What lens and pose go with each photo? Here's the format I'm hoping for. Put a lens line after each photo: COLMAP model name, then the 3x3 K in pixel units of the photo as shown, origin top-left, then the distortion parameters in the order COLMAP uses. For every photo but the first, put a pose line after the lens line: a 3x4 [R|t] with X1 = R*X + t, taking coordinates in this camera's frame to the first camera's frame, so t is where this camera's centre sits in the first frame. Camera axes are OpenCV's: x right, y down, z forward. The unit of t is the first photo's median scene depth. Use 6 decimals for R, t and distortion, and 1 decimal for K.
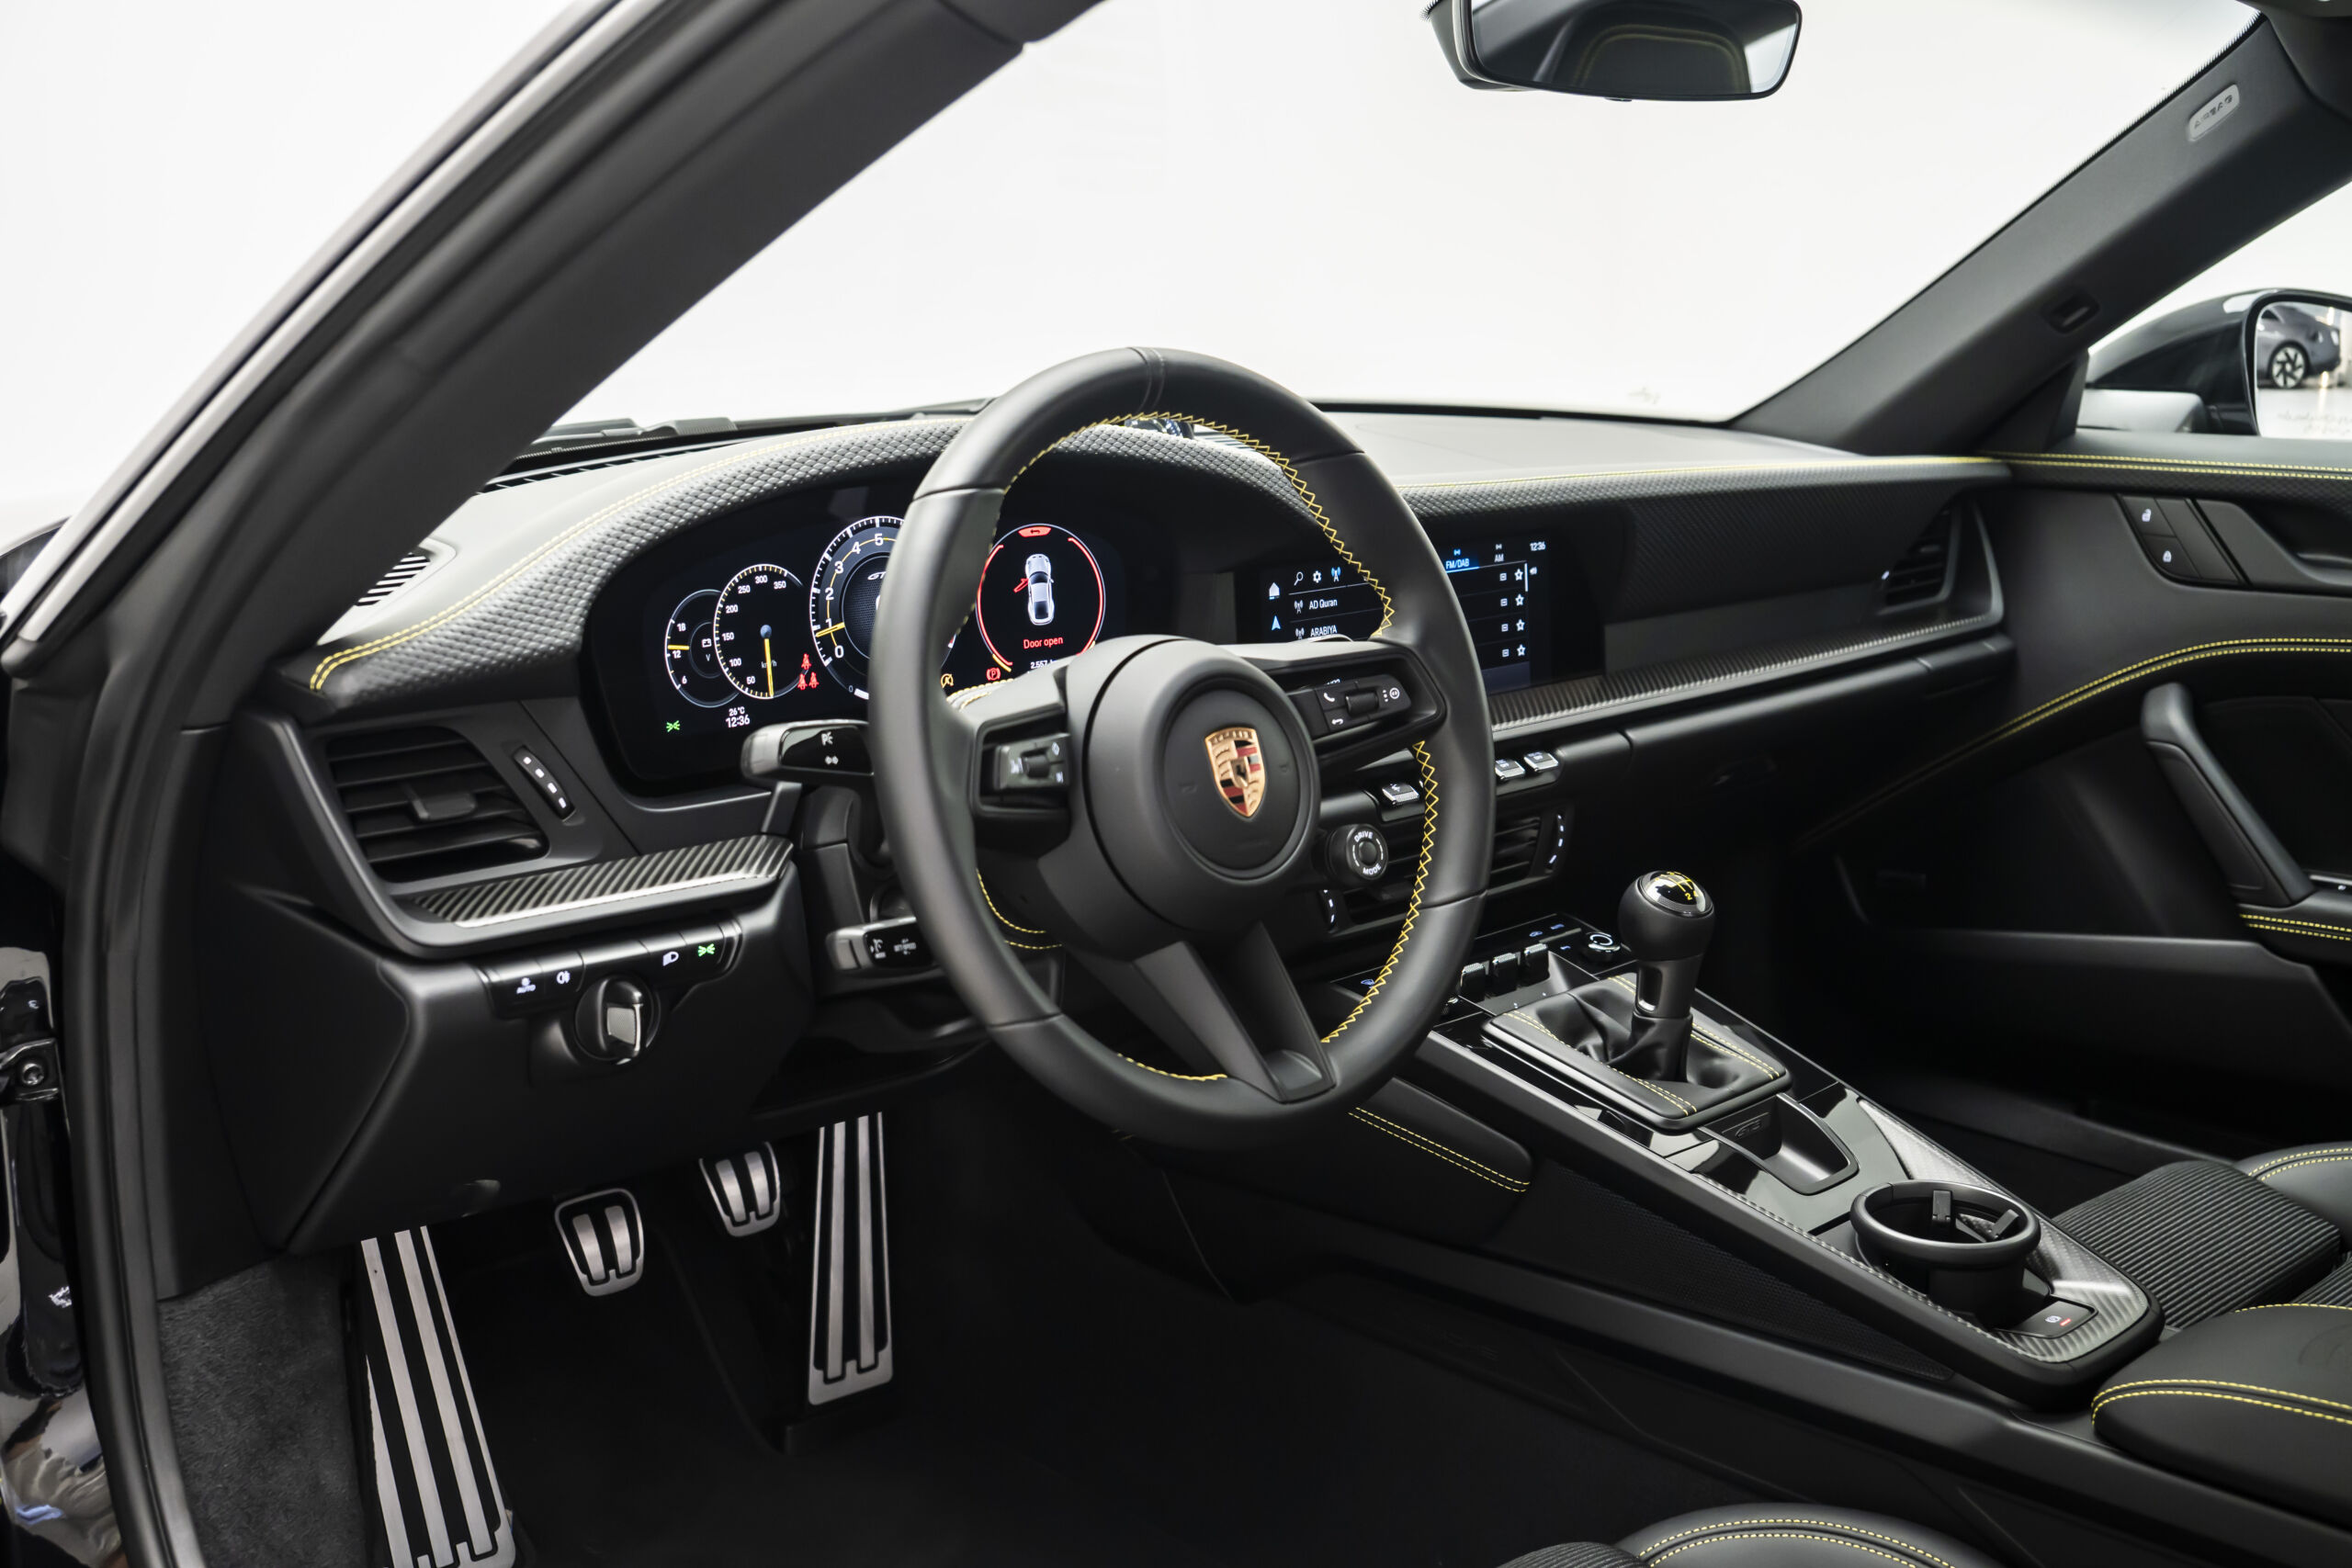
lens RADIAL K [[2504.8, 0, 1164.5], [0, 2504.8, 785.0], [0, 0, 1]] dist [-0.045462, 0.000000]
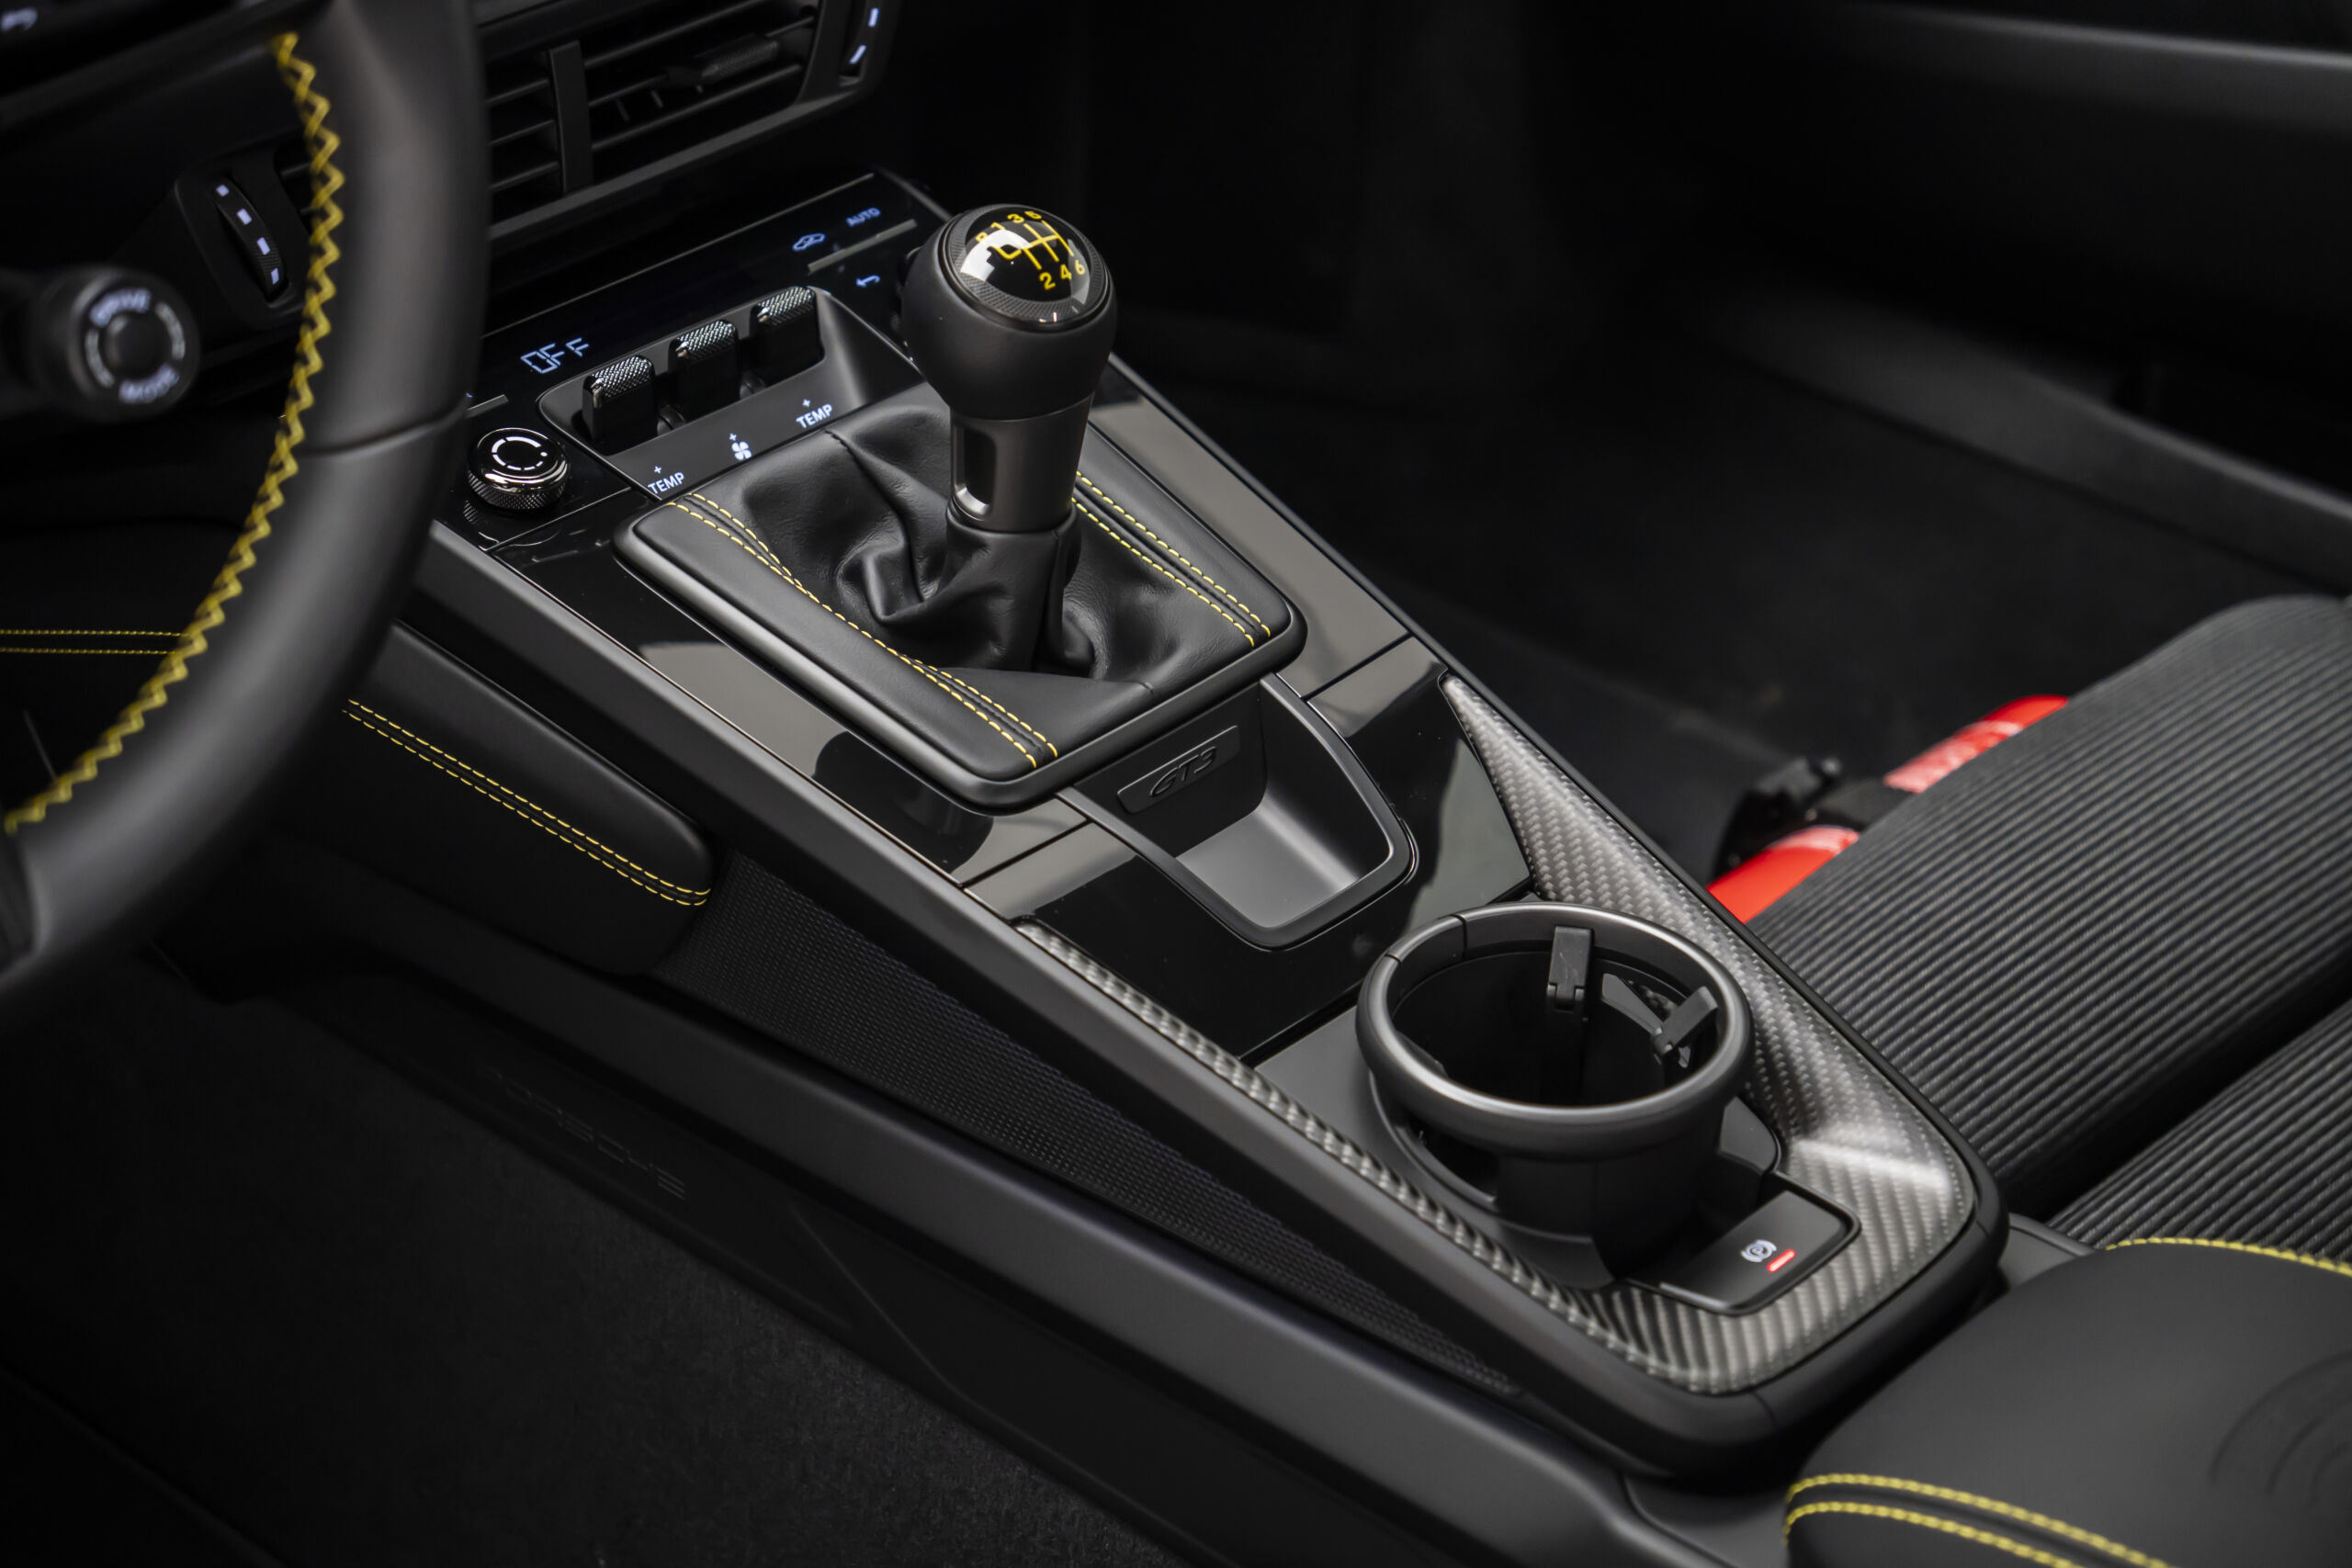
lens RADIAL K [[4595.4, 0, 1174.9], [0, 4595.4, 788.6], [0, 0, 1]] dist [0.555172, 0.000000]
pose [[0.997132, -0.020405, 0.072877, 0.187559], [-0.005957, 0.938817, 0.344365, -0.169563], [-0.075445, -0.343812, 0.936003, 0.219861]]
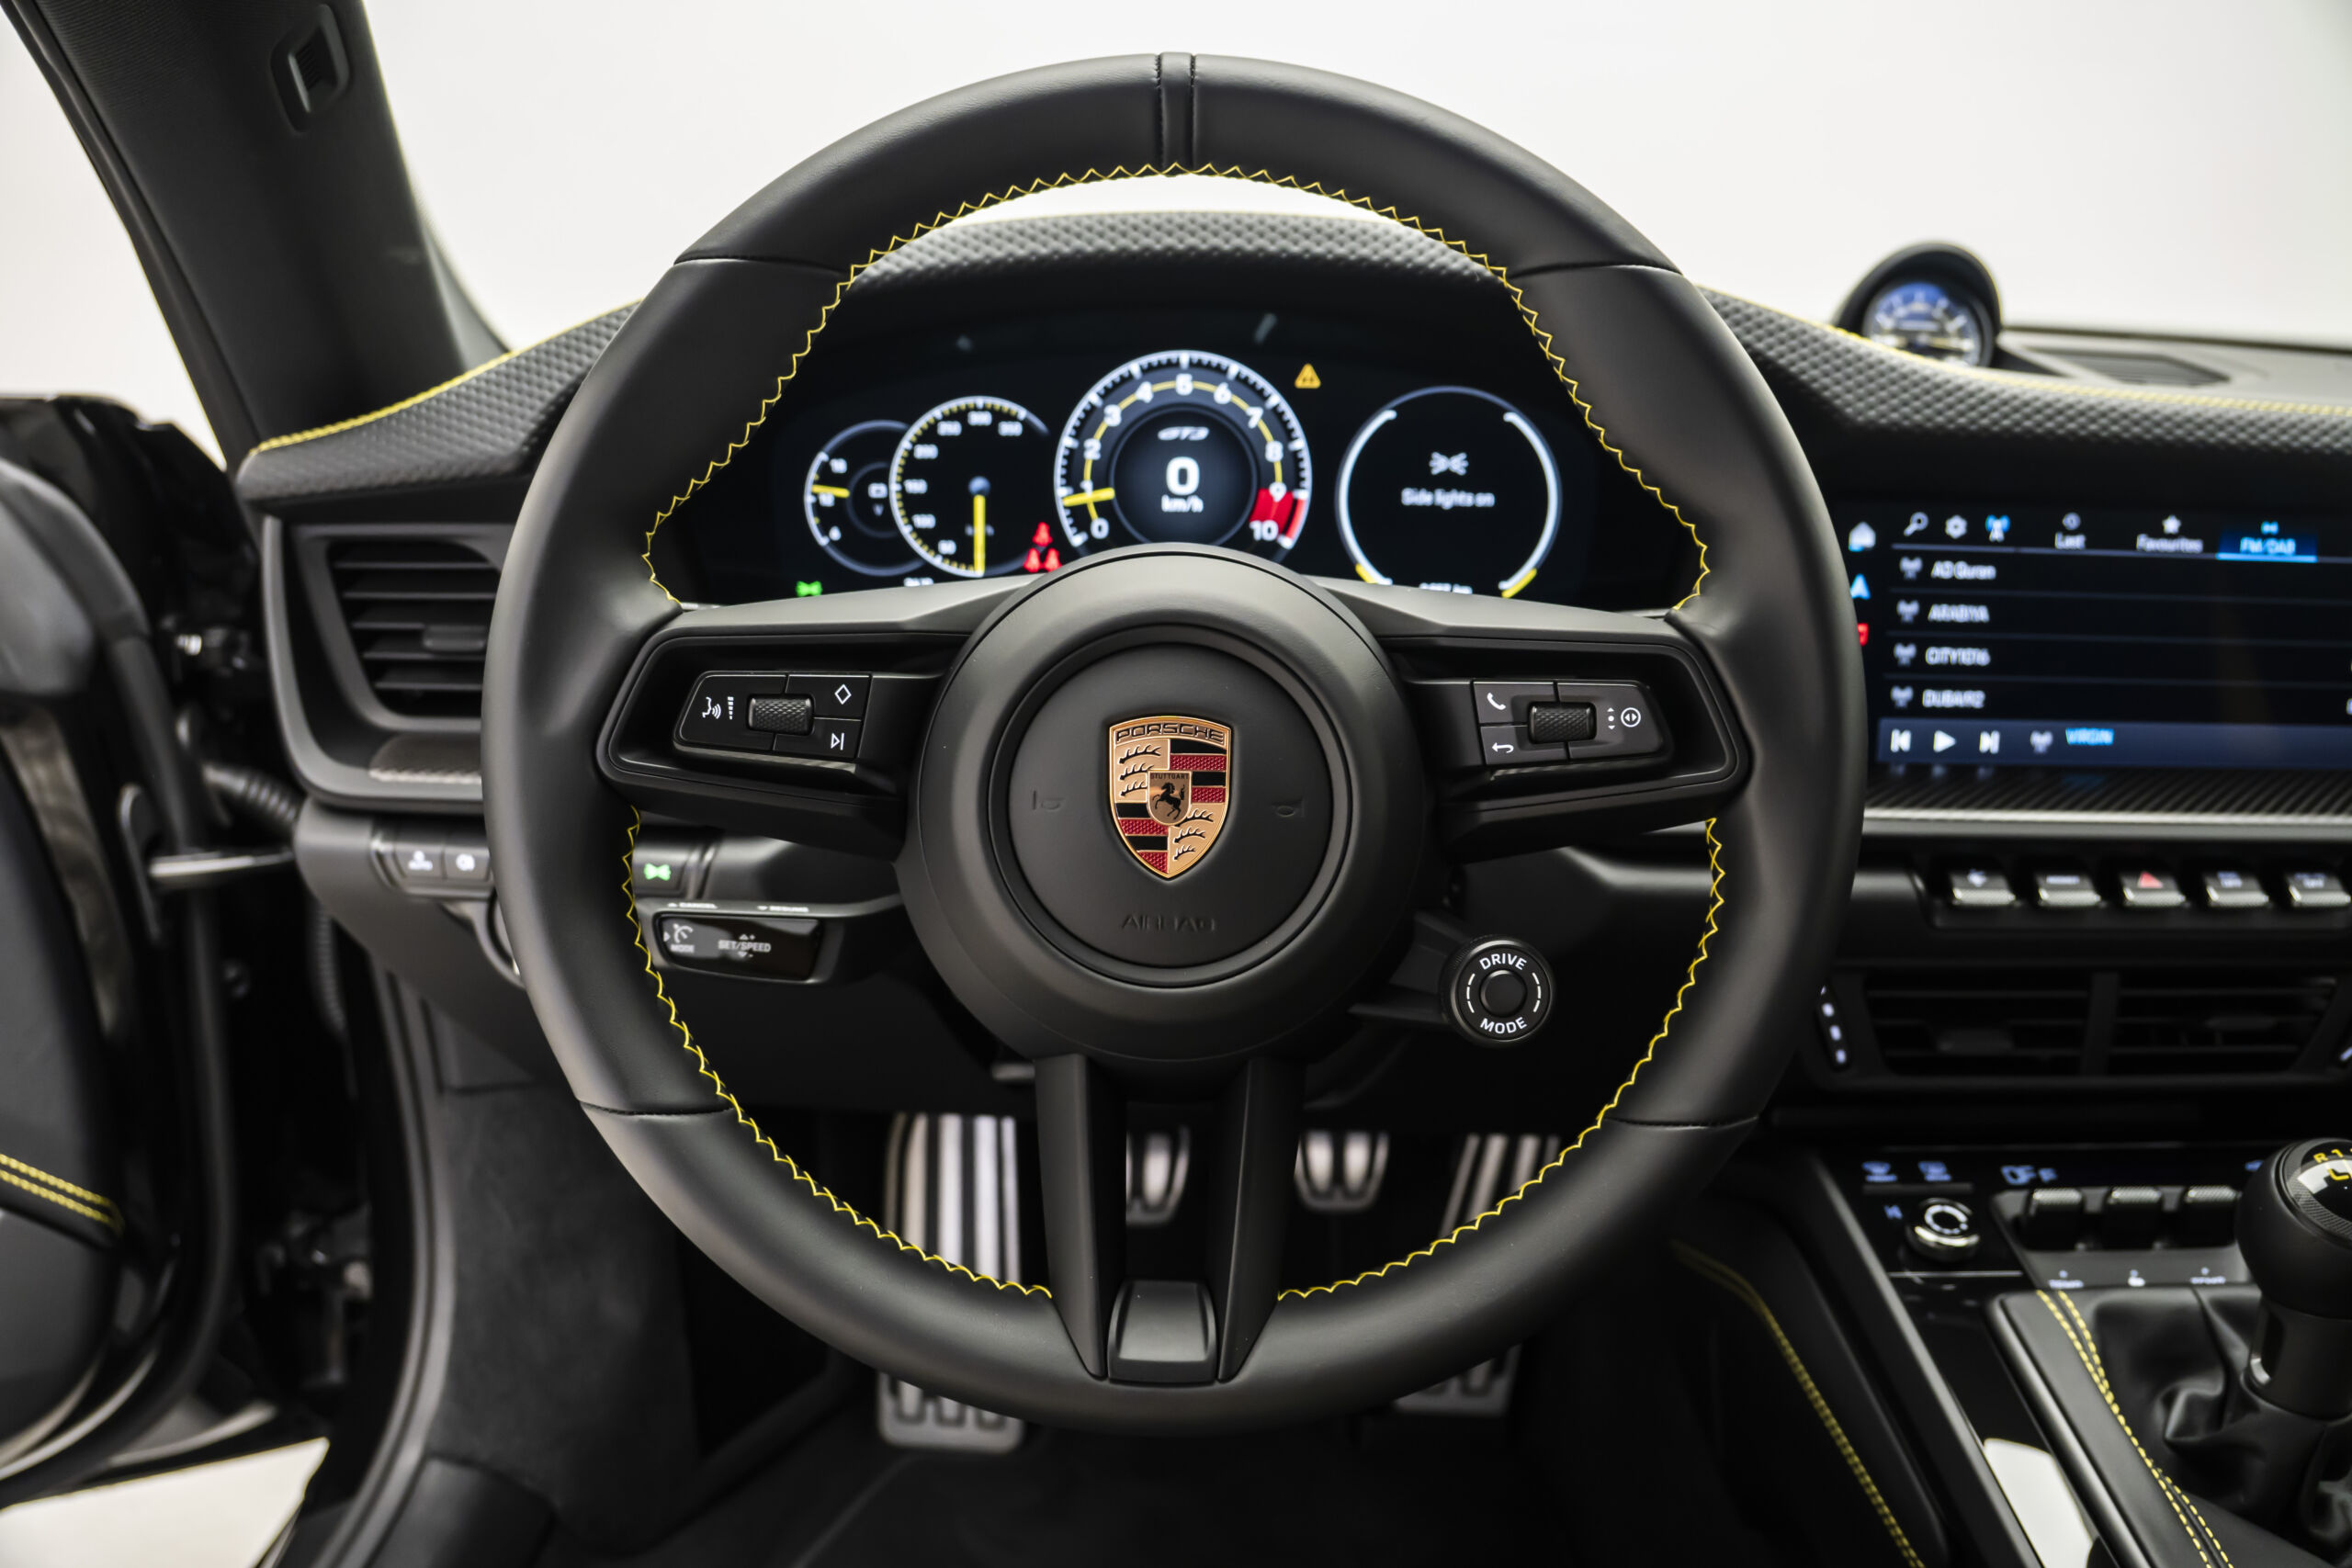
lens RADIAL K [[1888.0, 0, 1181.2], [0, 1888.0, 786.4], [0, 0, 1]] dist [-0.156959, 0.059976]
pose [[0.723958, 0.200685, -0.660008, 0.281966], [-0.160315, 0.979499, 0.121983, -0.051853], [0.670957, 0.017499, 0.741289, 0.620906]]
